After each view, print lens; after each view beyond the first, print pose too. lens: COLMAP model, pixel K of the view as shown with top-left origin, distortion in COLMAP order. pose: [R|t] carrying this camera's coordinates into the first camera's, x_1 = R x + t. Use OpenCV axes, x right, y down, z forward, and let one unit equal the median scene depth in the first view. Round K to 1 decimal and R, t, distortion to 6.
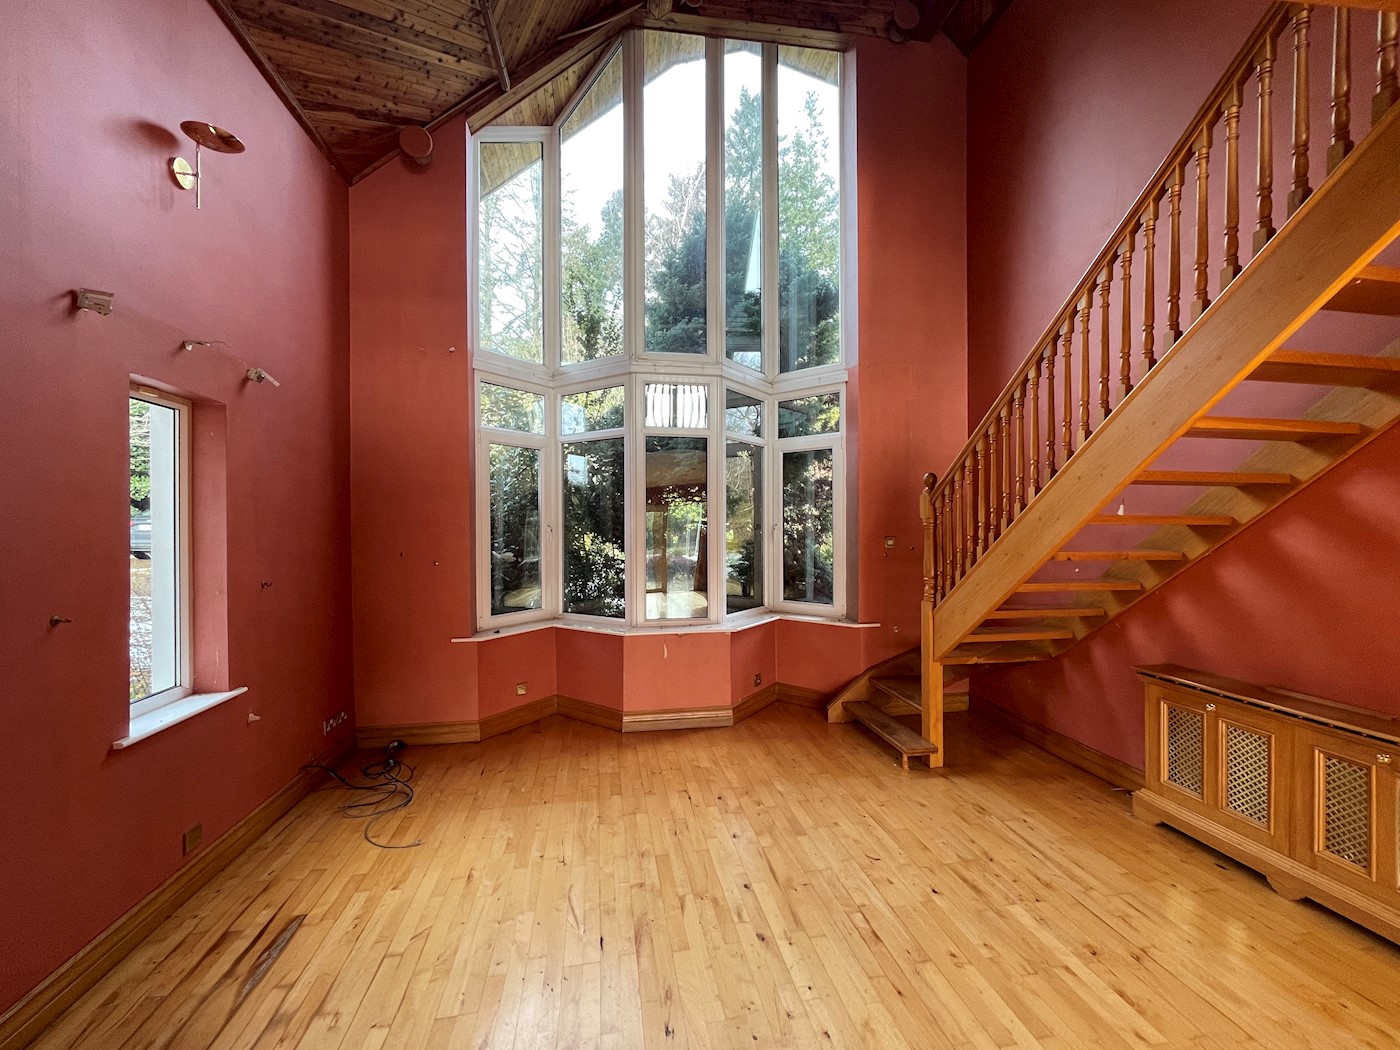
lens RADIAL K [[562.8, 0, 695.7], [0, 562.8, 527.2], [0, 0, 1]] dist [-0.000413, -0.000313]
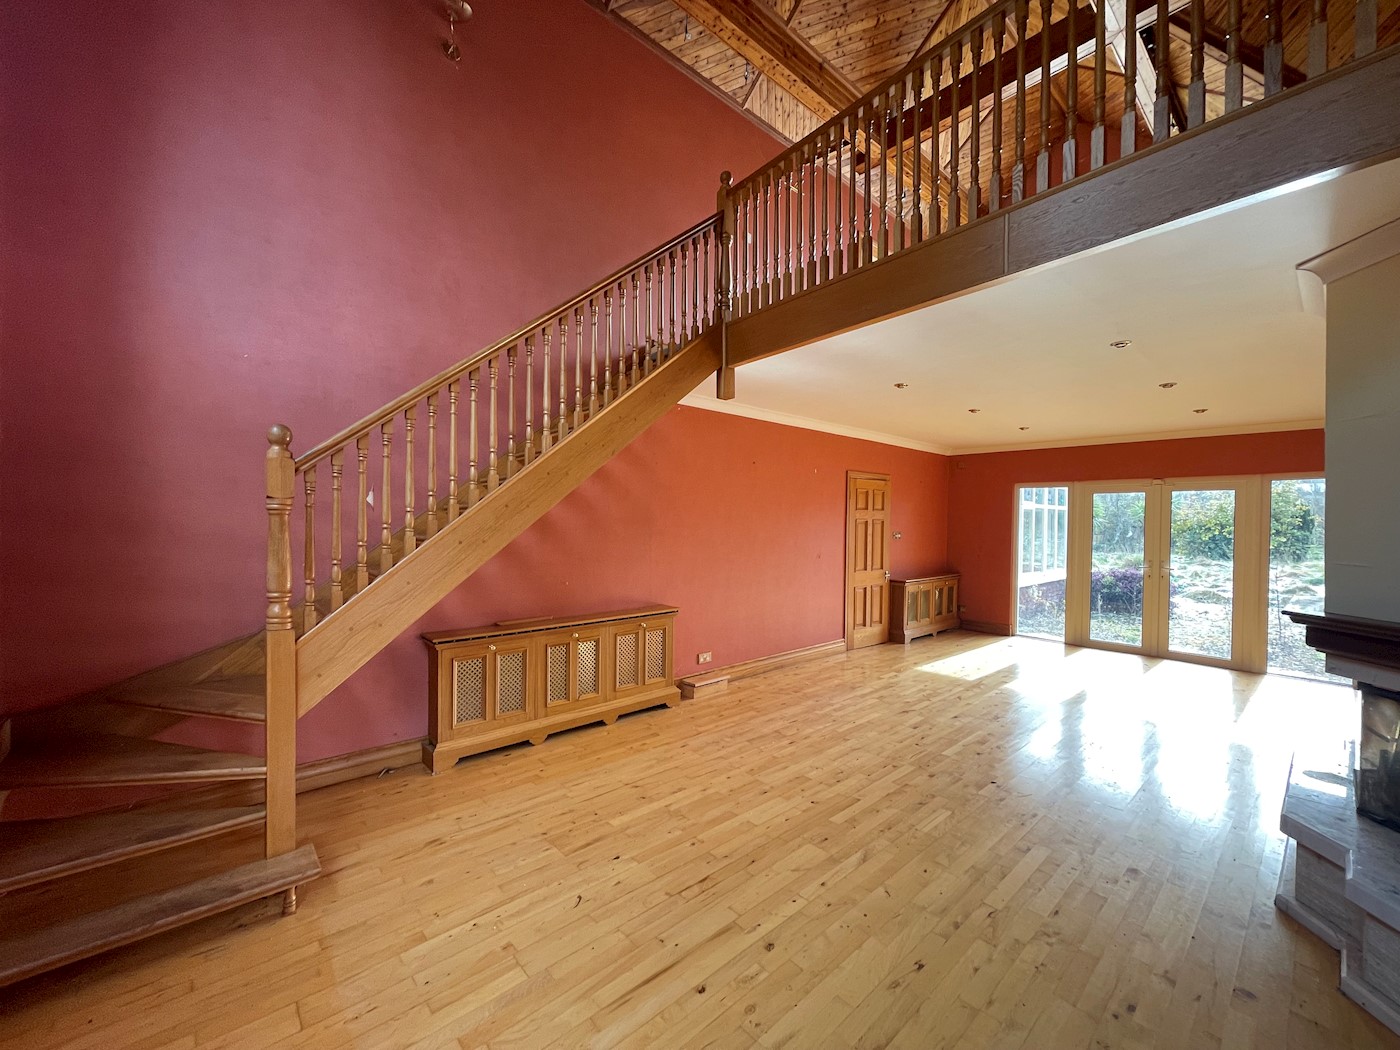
lens RADIAL K [[562.8, 0, 701.0], [0, 562.8, 524.6], [0, 0, 1]] dist [-0.000413, -0.000313]
pose [[-0.527291, -0.008861, 0.849639, -0.569143], [-0.002480, 0.999957, 0.008890, 0.012726], [-0.849681, 0.002580, -0.527290, 1.468081]]
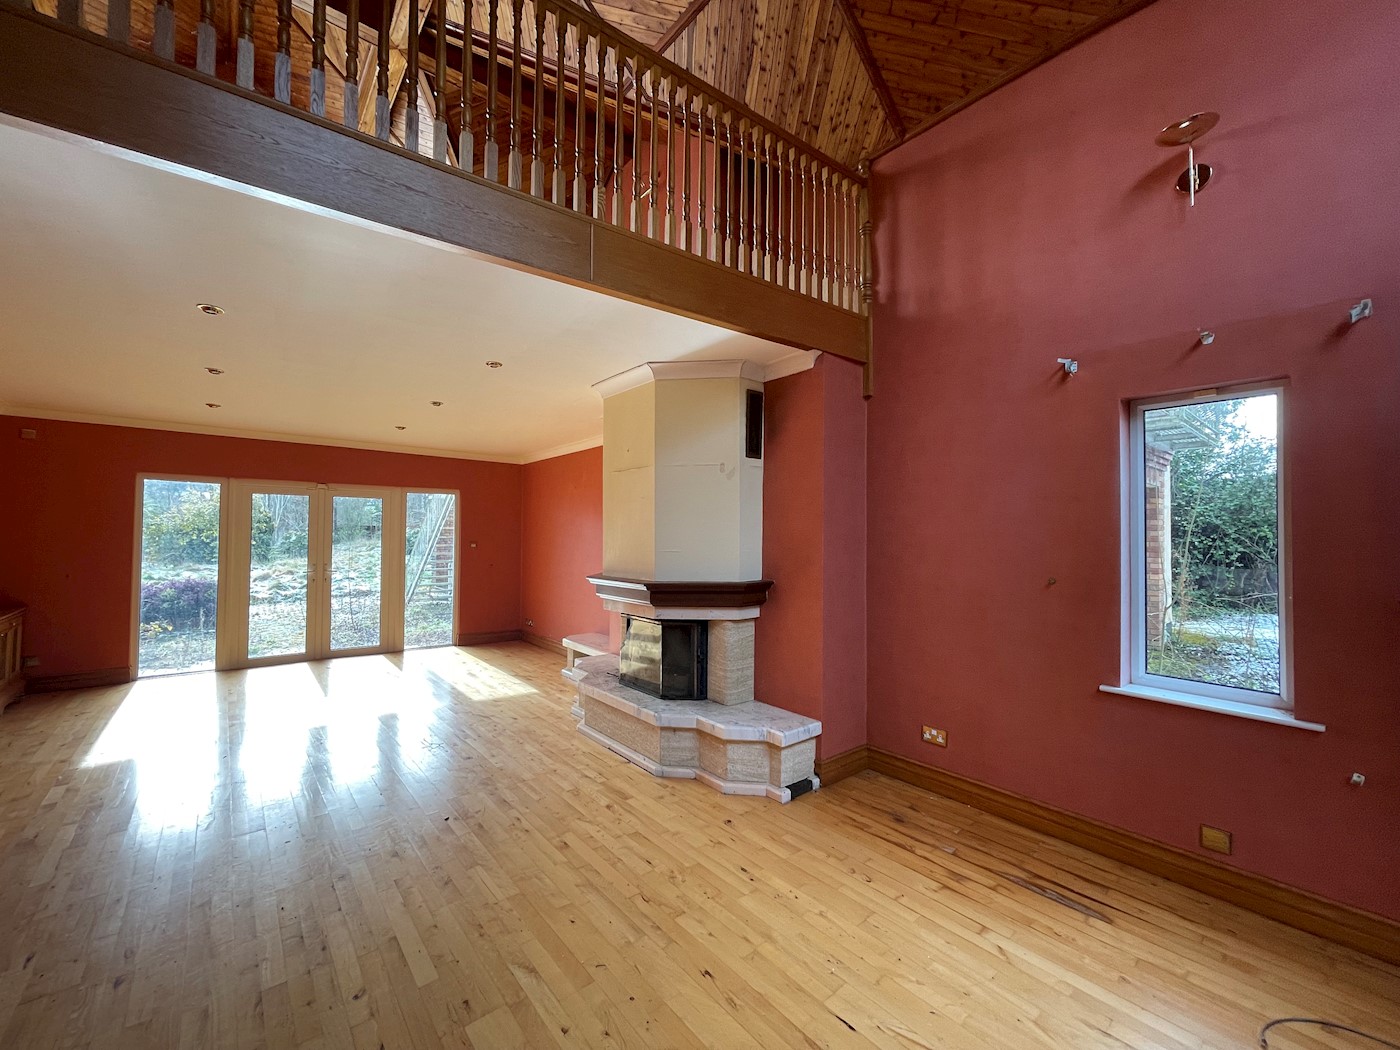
lens RADIAL K [[562.8, 0, 694.6], [0, 562.8, 520.3], [0, 0, 1]] dist [-0.000413, -0.000313]
pose [[-0.867964, -0.016294, -0.496360, 0.399023], [-0.008596, 0.999805, -0.017788, 0.026219], [0.496553, -0.011173, -0.867934, 1.465456]]
